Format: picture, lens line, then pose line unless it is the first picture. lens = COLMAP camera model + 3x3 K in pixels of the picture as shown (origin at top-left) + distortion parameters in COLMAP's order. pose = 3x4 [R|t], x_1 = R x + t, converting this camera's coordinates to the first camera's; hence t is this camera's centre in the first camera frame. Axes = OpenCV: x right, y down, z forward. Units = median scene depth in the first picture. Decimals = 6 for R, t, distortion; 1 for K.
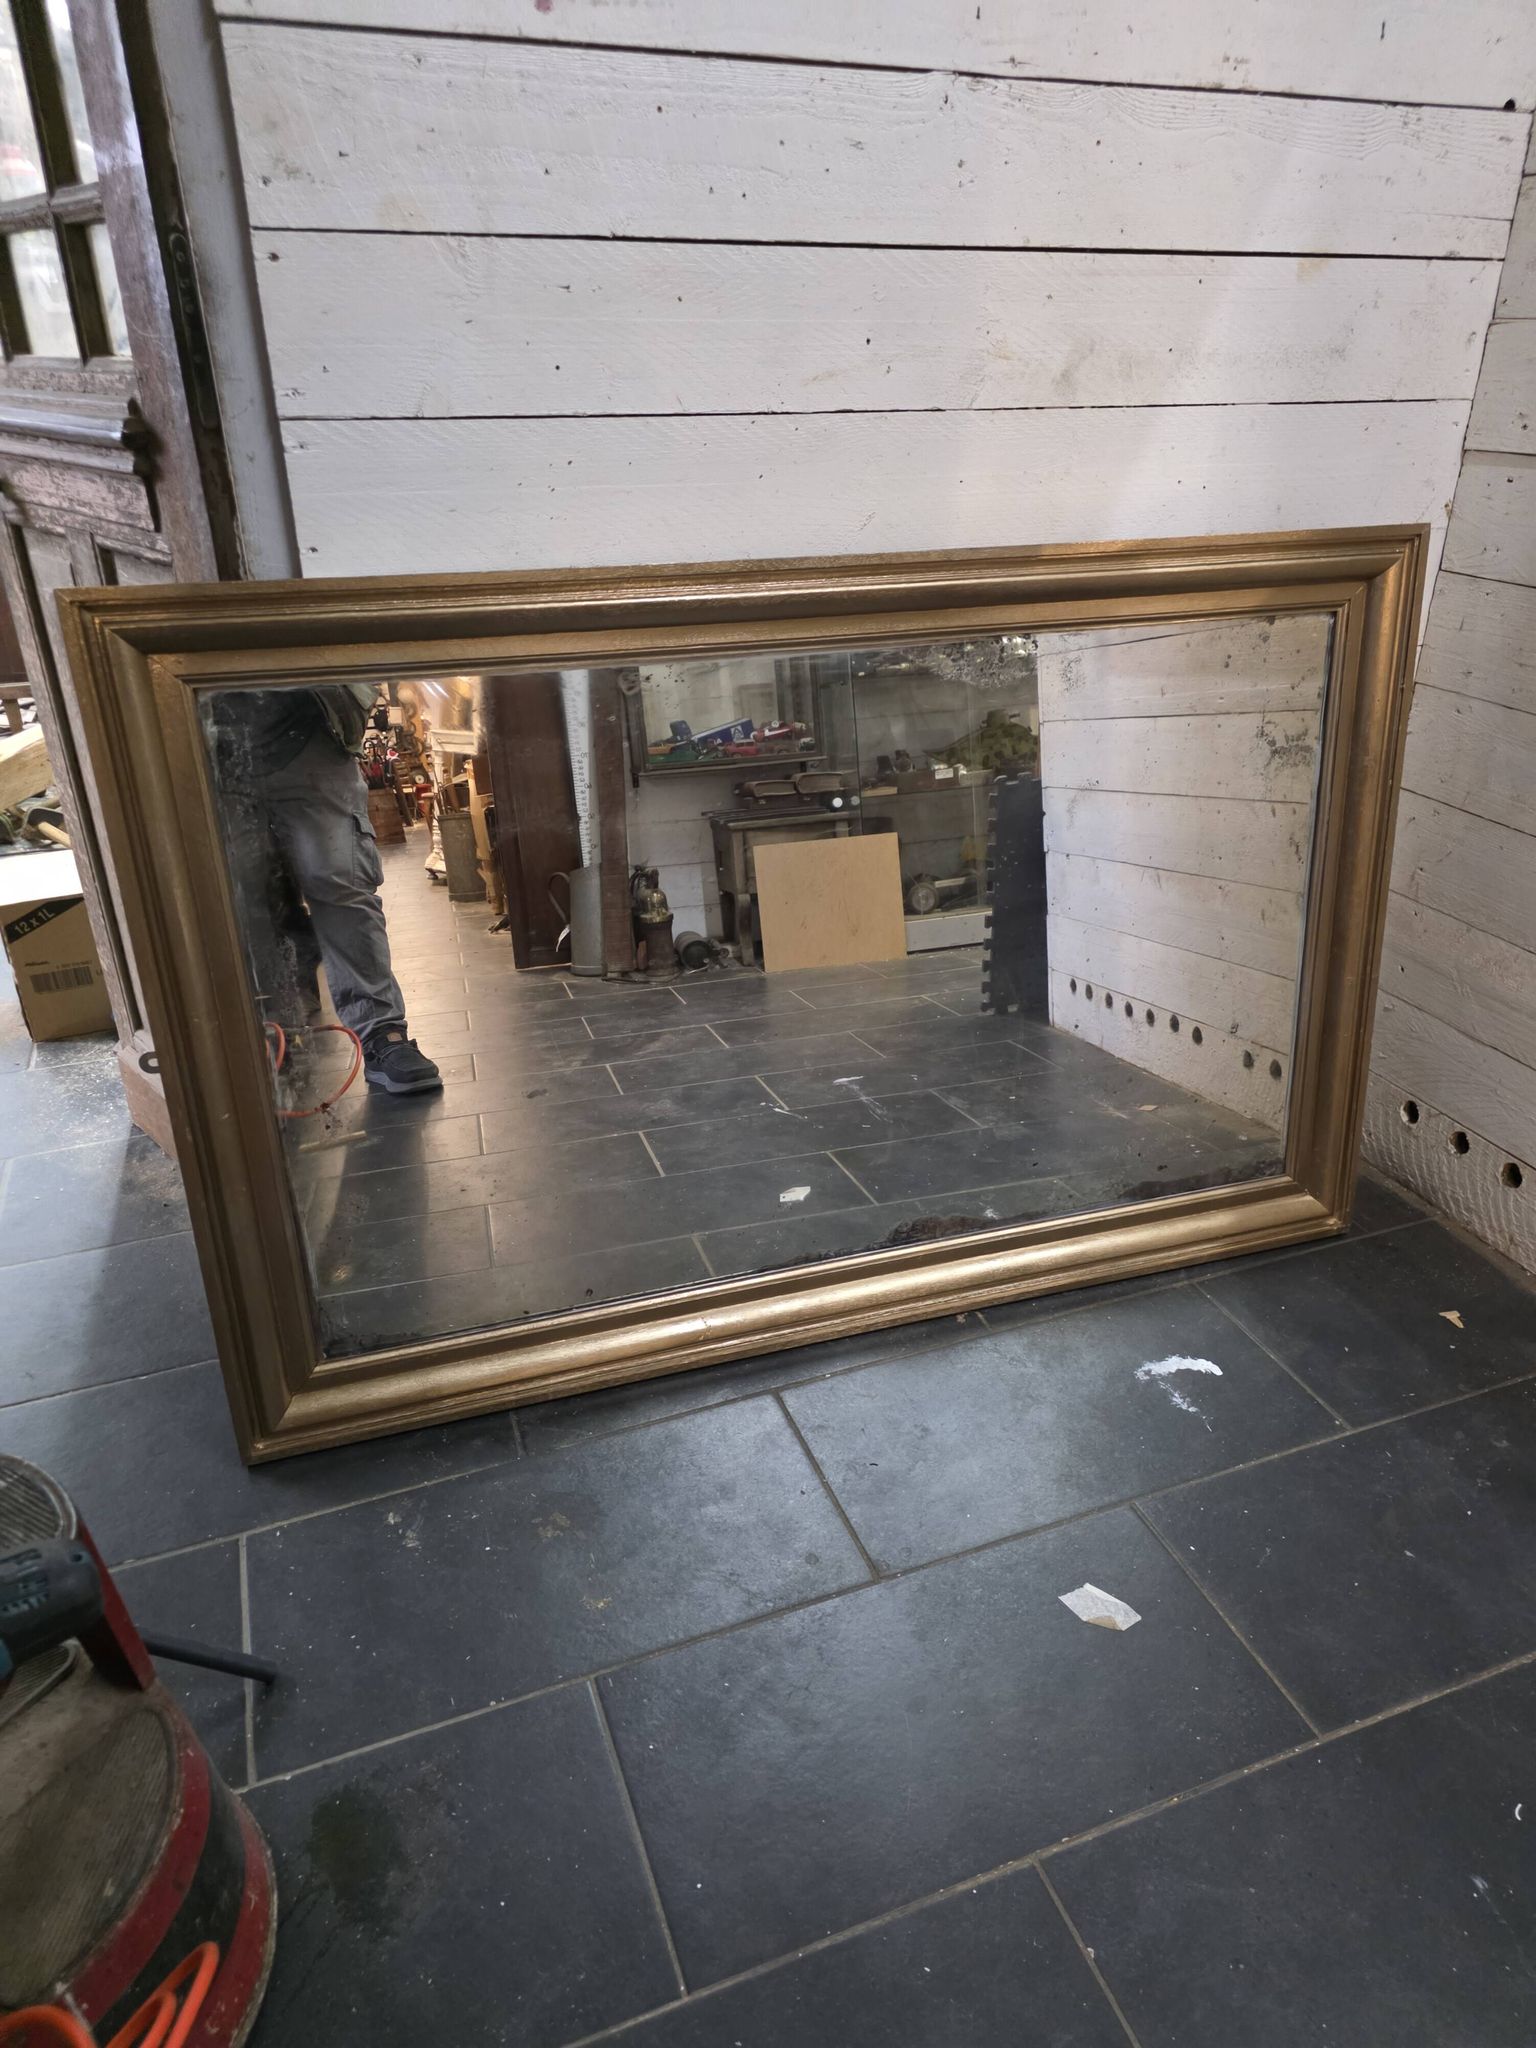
lens RADIAL K [[1375.1, 0, 781.4], [0, 1375.1, 1038.5], [0, 0, 1]] dist [0.033591, -0.023106]
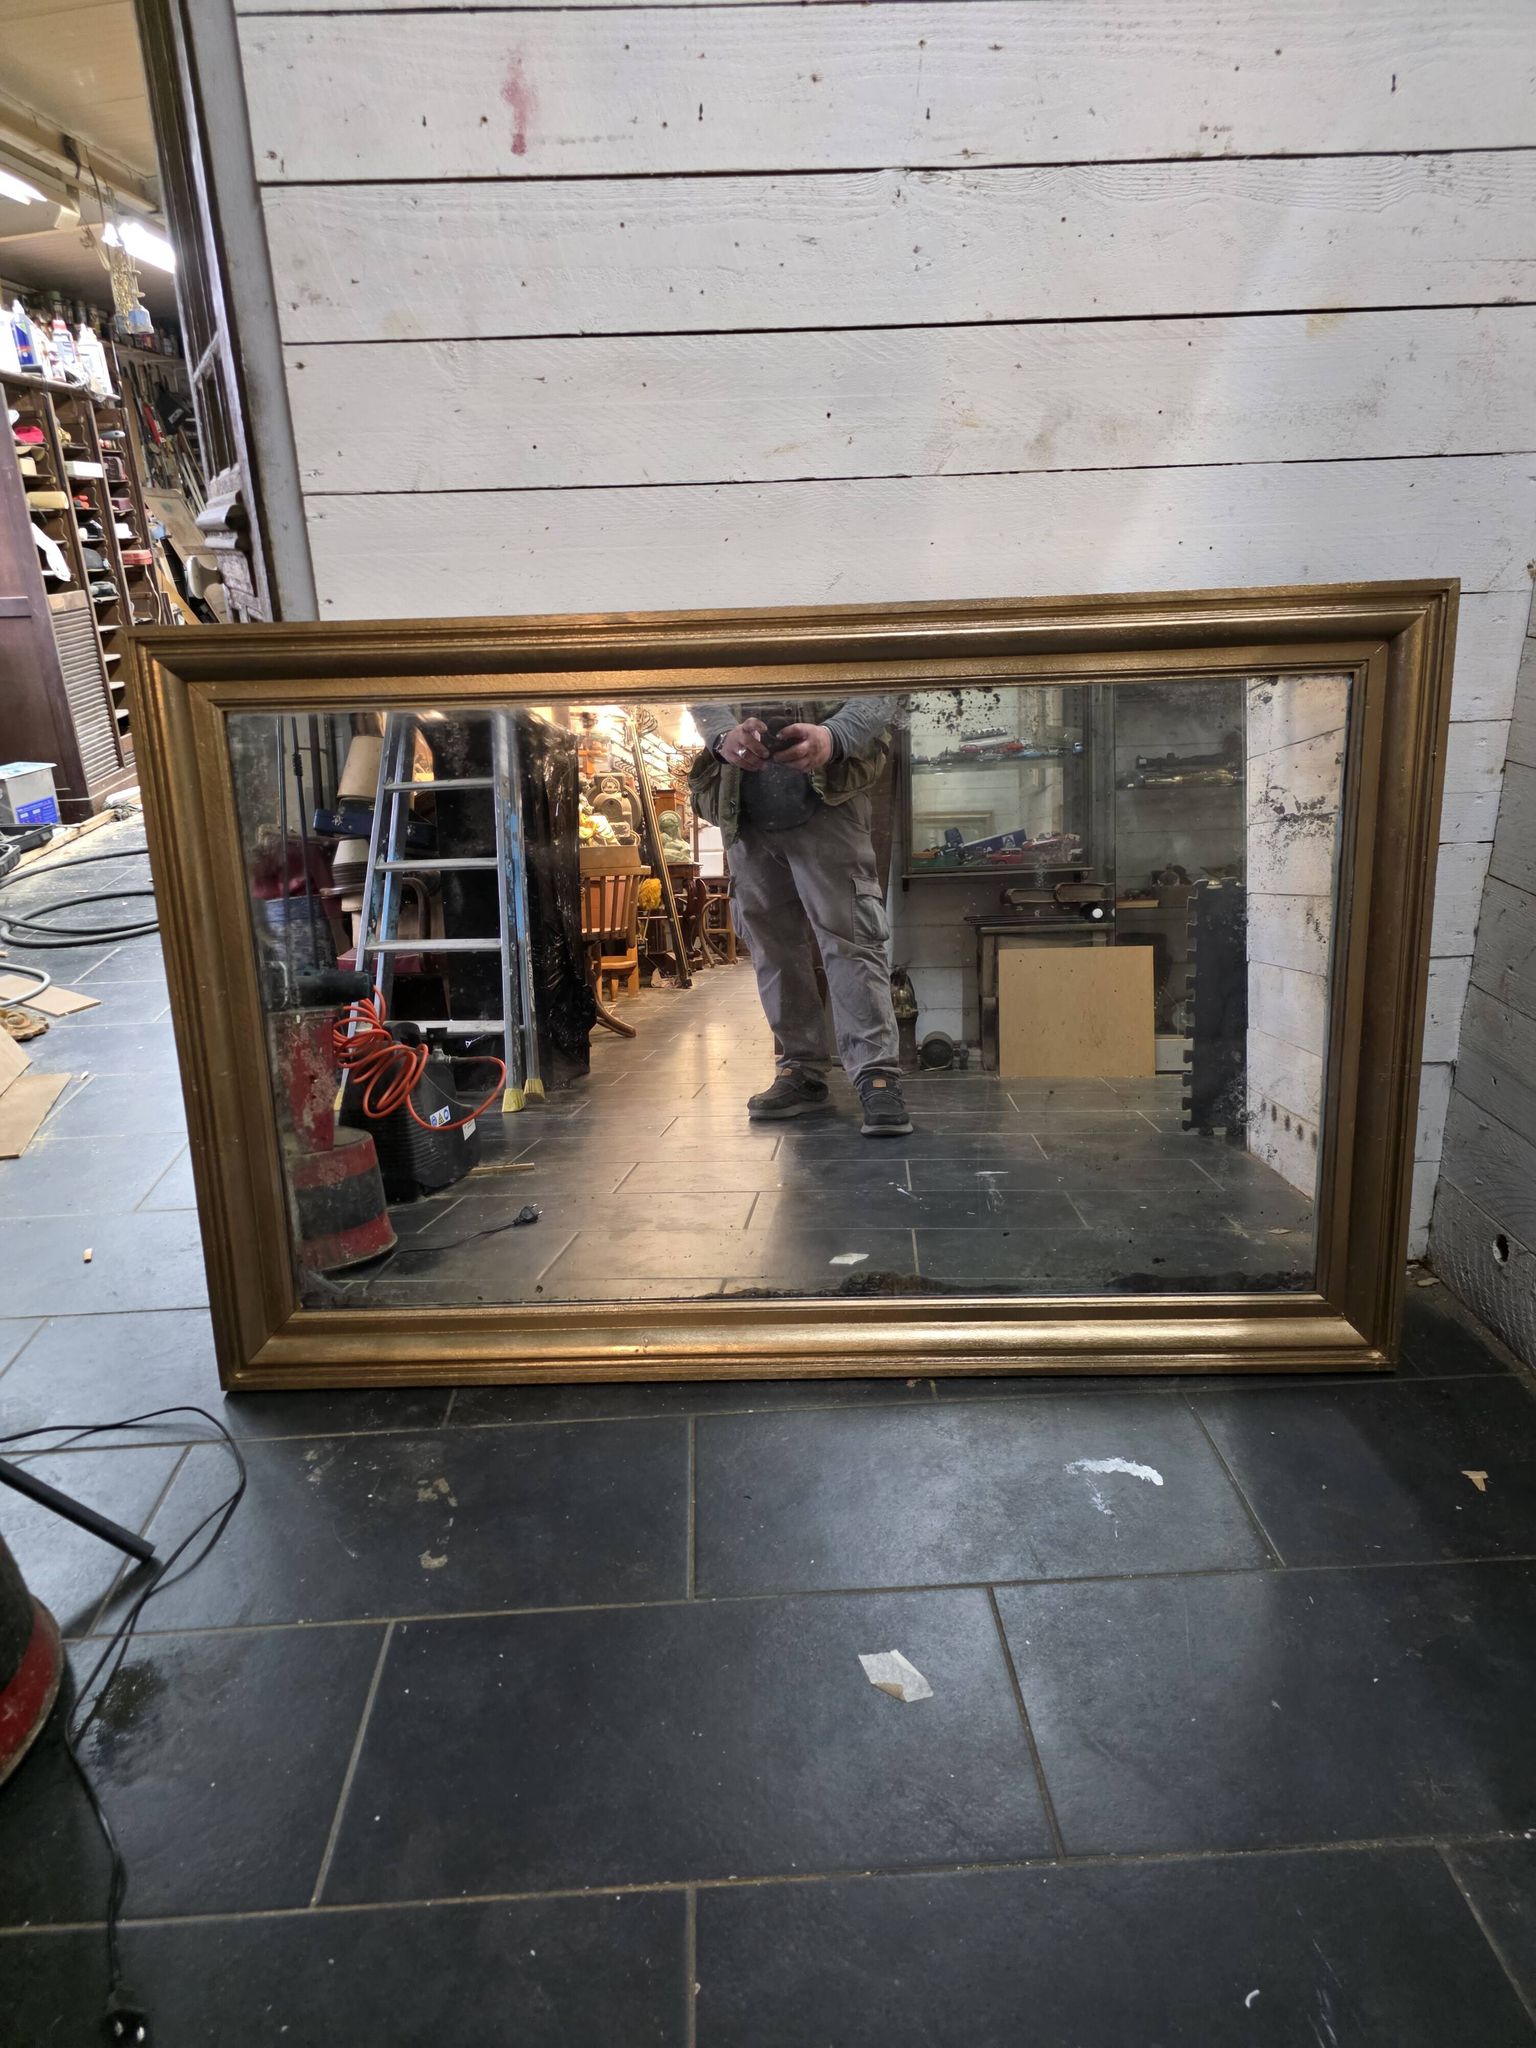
lens RADIAL K [[1375.1, 0, 756.5], [0, 1375.1, 1025.4], [0, 0, 1]] dist [0.033591, -0.023106]
pose [[0.944931, 0.084068, -0.316288, 0.354223], [-0.117464, 0.989169, -0.088012, 0.059753], [0.305463, 0.120318, 0.944572, 0.025091]]
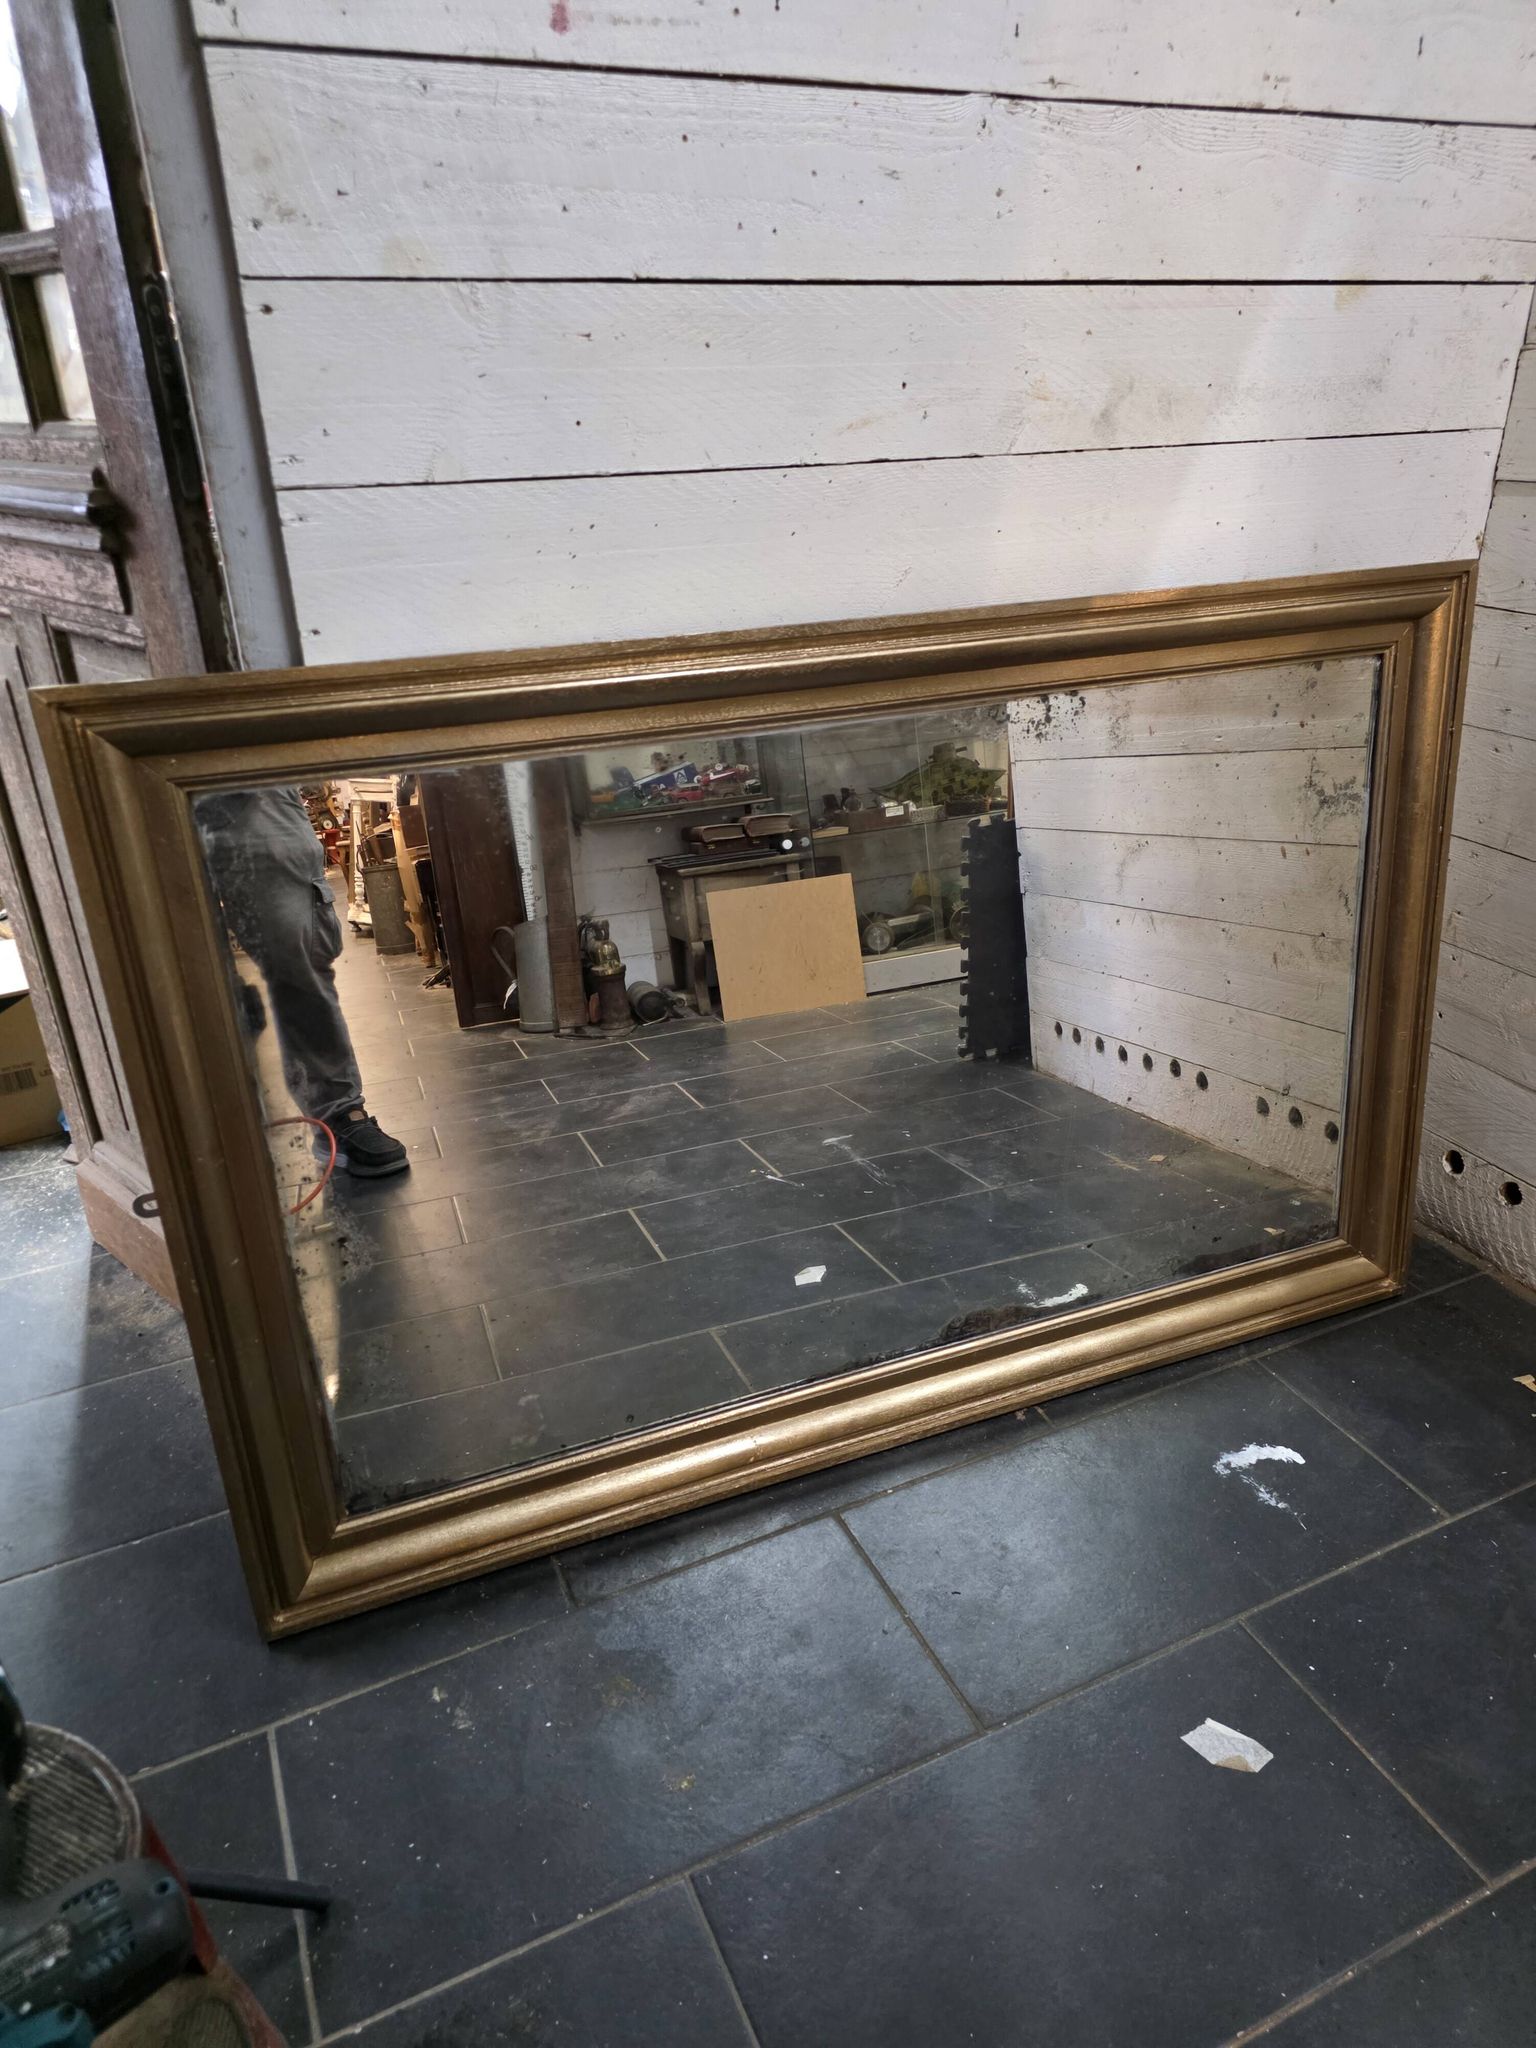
lens RADIAL K [[1375.1, 0, 767.6], [0, 1375.1, 1047.8], [0, 0, 1]] dist [0.033591, -0.023106]
pose [[0.997495, -0.047299, 0.052605, -0.089103], [0.047849, 0.998812, -0.009246, -0.051965], [-0.052105, 0.011740, 0.998573, 0.079023]]
